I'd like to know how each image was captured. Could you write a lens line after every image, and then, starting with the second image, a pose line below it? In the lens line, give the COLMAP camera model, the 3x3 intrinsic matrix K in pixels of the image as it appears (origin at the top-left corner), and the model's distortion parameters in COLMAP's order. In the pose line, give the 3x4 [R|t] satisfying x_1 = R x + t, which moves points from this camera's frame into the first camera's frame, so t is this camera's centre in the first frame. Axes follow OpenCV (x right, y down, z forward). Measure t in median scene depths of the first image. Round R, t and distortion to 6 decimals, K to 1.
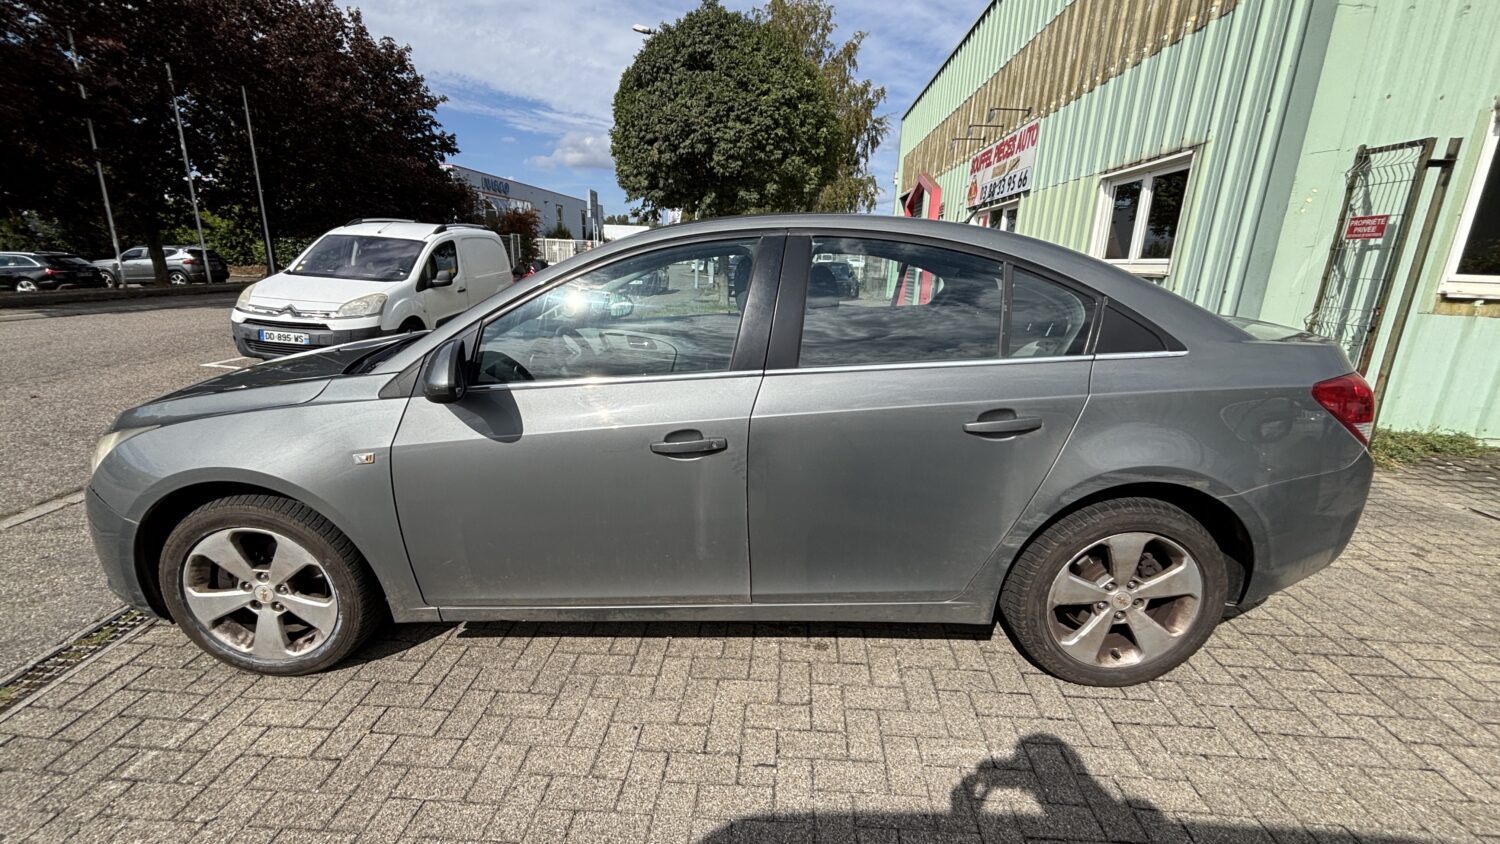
lens RADIAL K [[627.0, 0, 753.2], [0, 627.0, 422.2], [0, 0, 1]] dist [0.001837, 0.000421]
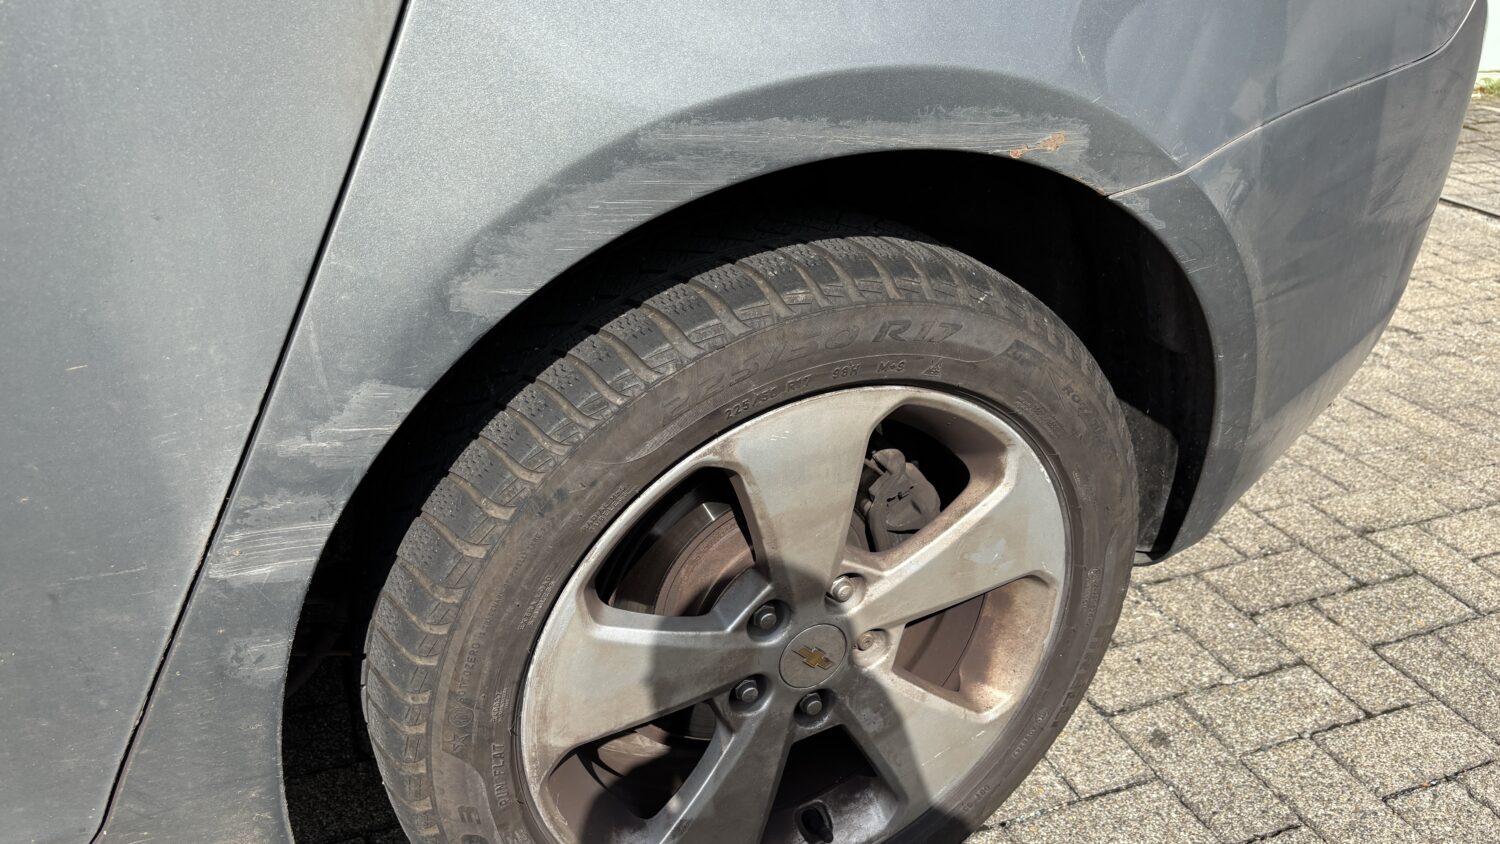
lens RADIAL K [[1140.4, 0, 748.3], [0, 1140.4, 421.4], [0, 0, 1]] dist [-0.012152, -0.005262]
pose [[0.904581, -0.184579, 0.384271, 0.412967], [0.101580, 0.968767, 0.226212, 0.087206], [-0.414023, -0.165593, 0.895077, 0.626920]]
